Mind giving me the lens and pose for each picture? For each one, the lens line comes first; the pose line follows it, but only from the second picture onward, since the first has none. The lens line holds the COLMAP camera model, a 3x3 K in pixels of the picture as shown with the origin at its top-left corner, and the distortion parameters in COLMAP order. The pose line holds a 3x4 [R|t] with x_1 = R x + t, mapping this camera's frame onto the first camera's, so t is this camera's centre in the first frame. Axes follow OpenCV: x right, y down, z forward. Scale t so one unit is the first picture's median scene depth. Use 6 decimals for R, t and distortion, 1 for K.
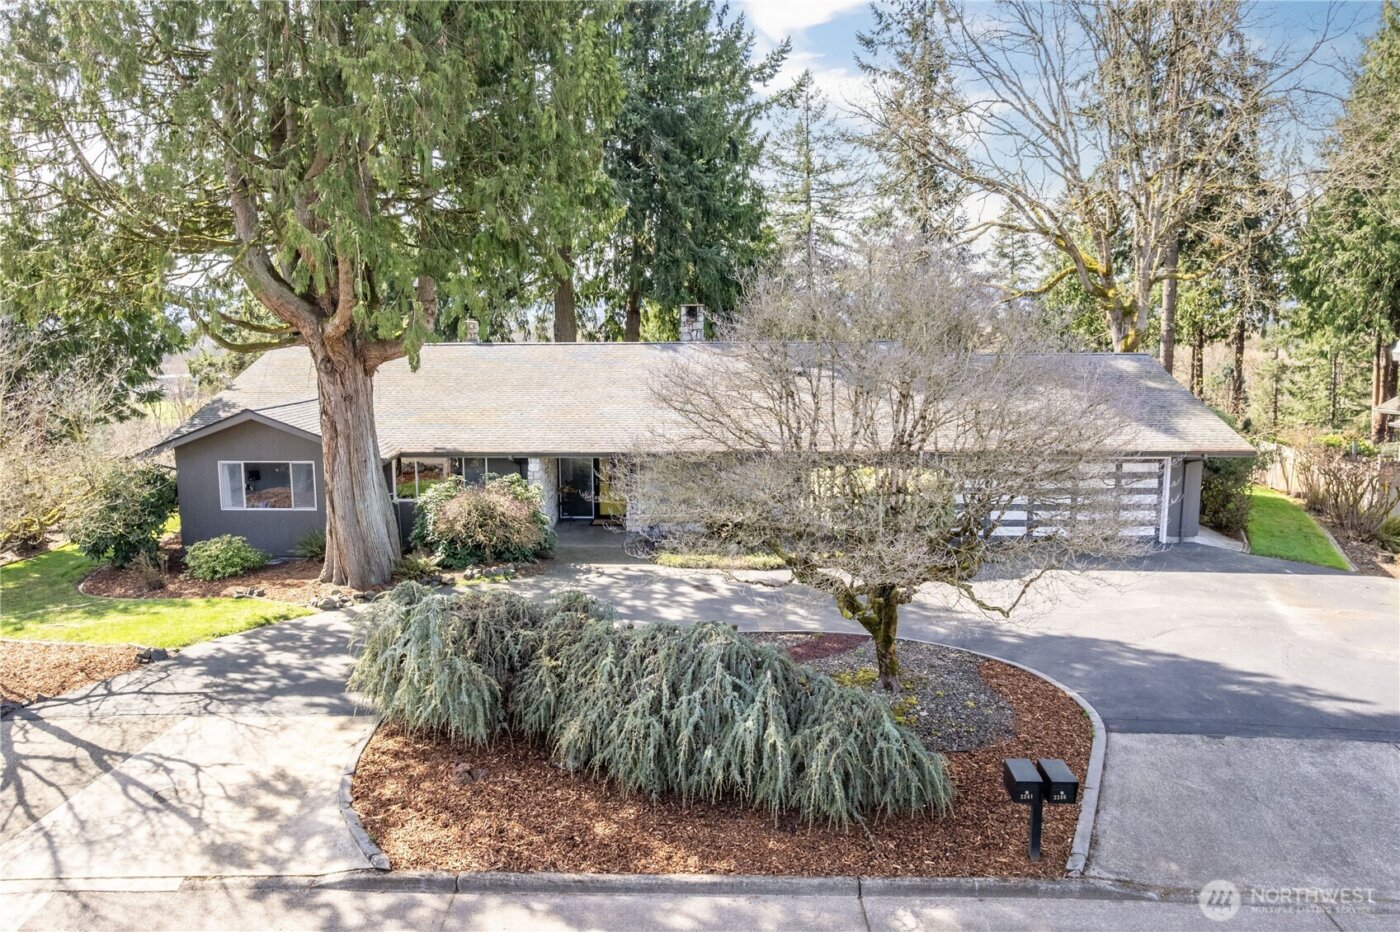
lens RADIAL K [[965.4, 0, 700.0], [0, 965.4, 466.0], [0, 0, 1]] dist [-0.109274, 0.115279]
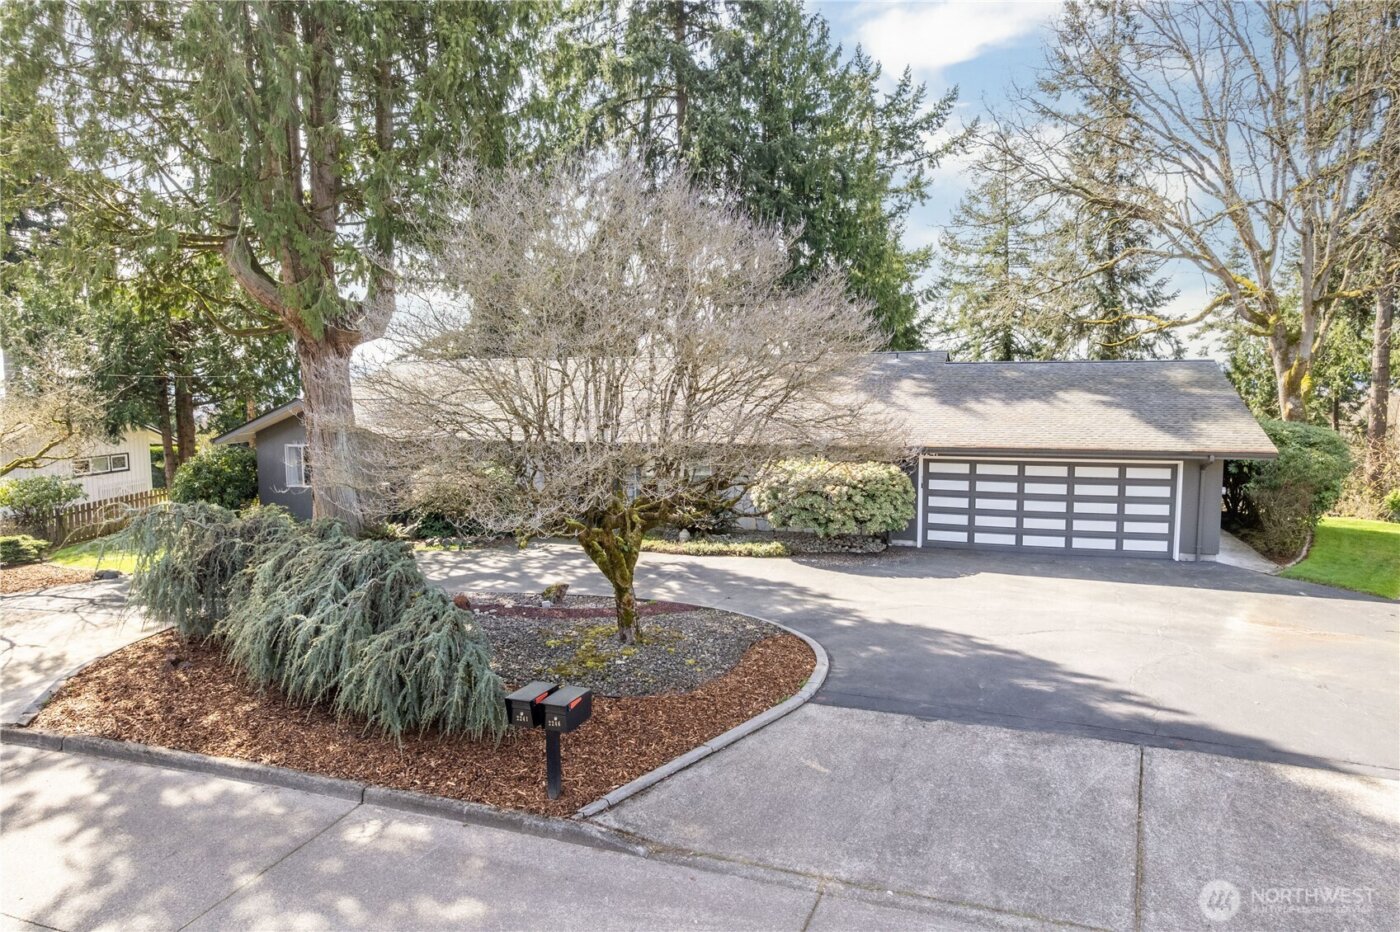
lens RADIAL K [[907.1, 0, 700.0], [0, 907.1, 466.0], [0, 0, 1]] dist [-0.092171, 0.082446]
pose [[0.959838, 0.029035, -0.279047, 0.458845], [-0.046339, 0.997376, -0.055616, 0.094169], [0.276700, 0.066313, 0.958665, 0.134452]]
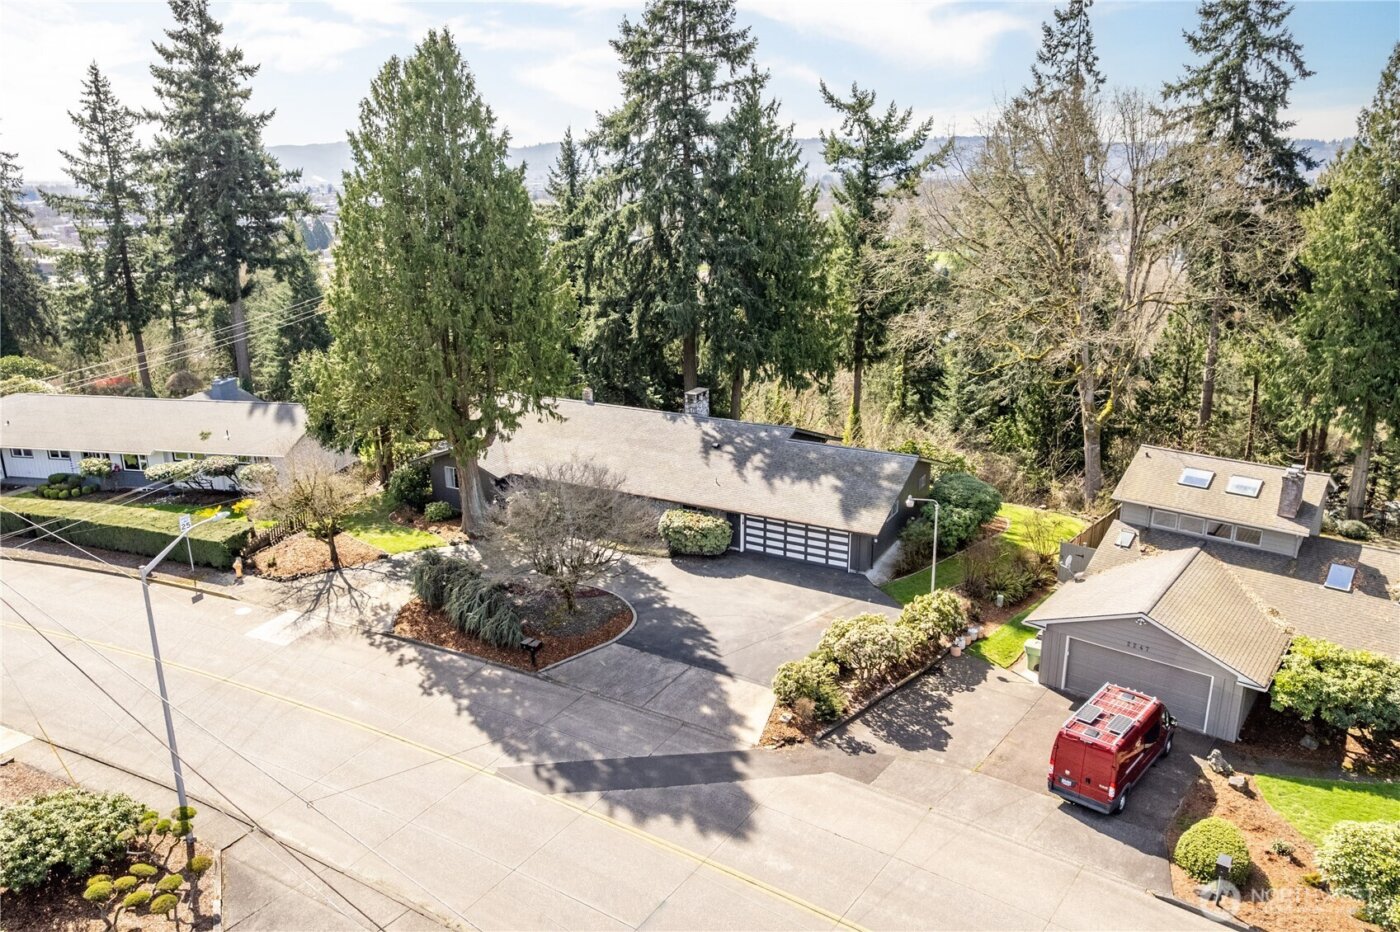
lens RADIAL K [[907.1, 0, 700.0], [0, 907.1, 466.0], [0, 0, 1]] dist [-0.092171, 0.082446]
pose [[0.915814, 0.124009, -0.381977, 1.364744], [-0.078022, 0.987949, 0.133677, -0.530418], [0.393951, -0.092620, 0.914453, -1.135919]]
